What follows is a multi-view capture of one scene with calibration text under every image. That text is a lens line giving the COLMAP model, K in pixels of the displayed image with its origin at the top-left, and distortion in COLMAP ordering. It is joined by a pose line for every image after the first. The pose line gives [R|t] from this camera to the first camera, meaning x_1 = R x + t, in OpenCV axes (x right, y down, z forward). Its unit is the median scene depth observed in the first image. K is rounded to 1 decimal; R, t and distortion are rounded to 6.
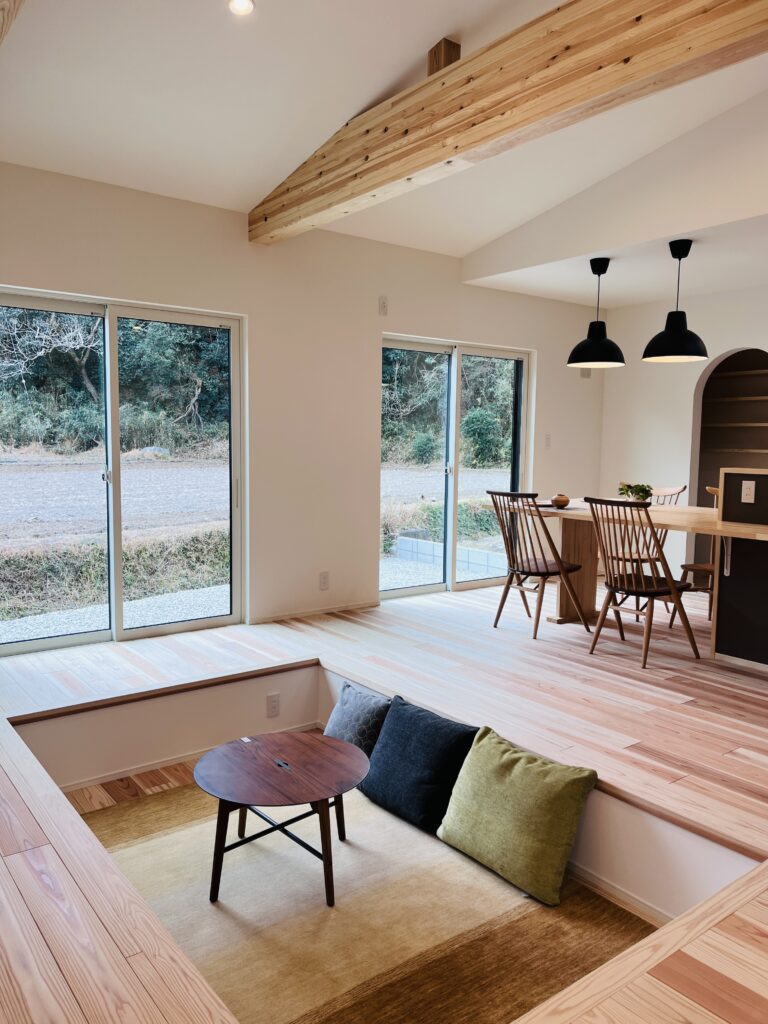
lens RADIAL K [[768.5, 0, 384.0], [0, 768.5, 512.0], [0, 0, 1]] dist [0.056004, -0.072648]
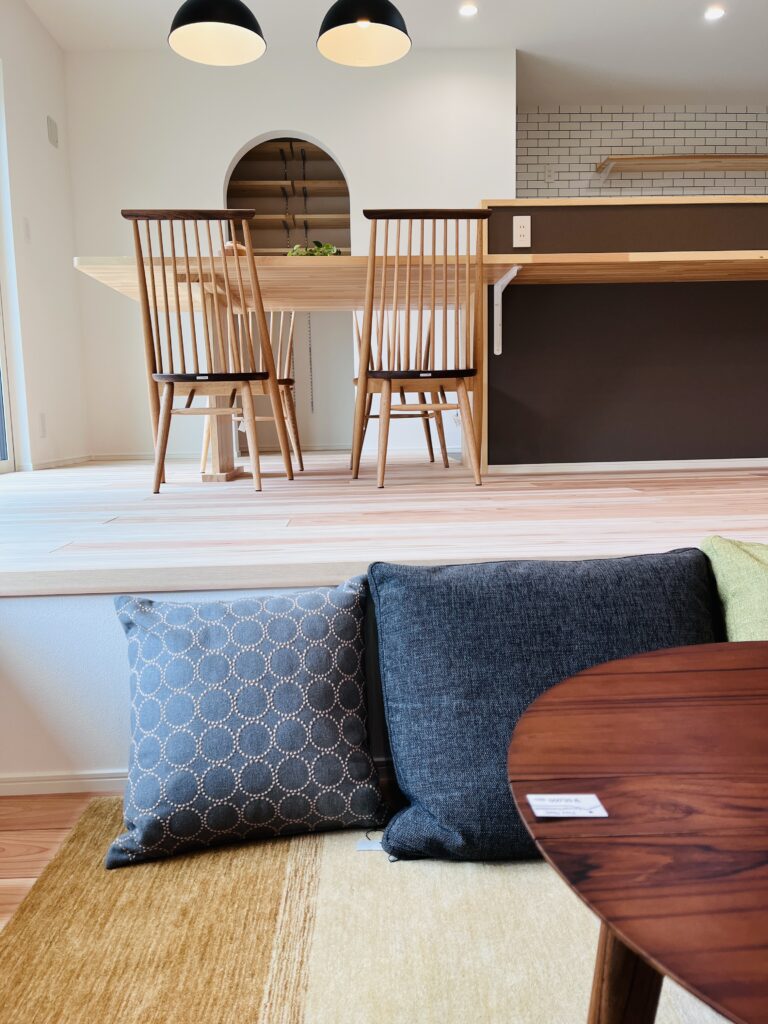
lens RADIAL K [[767.6, 0, 384.2], [0, 767.6, 516.1], [0, 0, 1]] dist [0.048866, -0.050443]
pose [[0.565875, -0.130862, 0.814040, -0.267382], [0.105028, 0.990722, 0.086255, 0.187508], [-0.817774, 0.036687, 0.574369, 0.796243]]
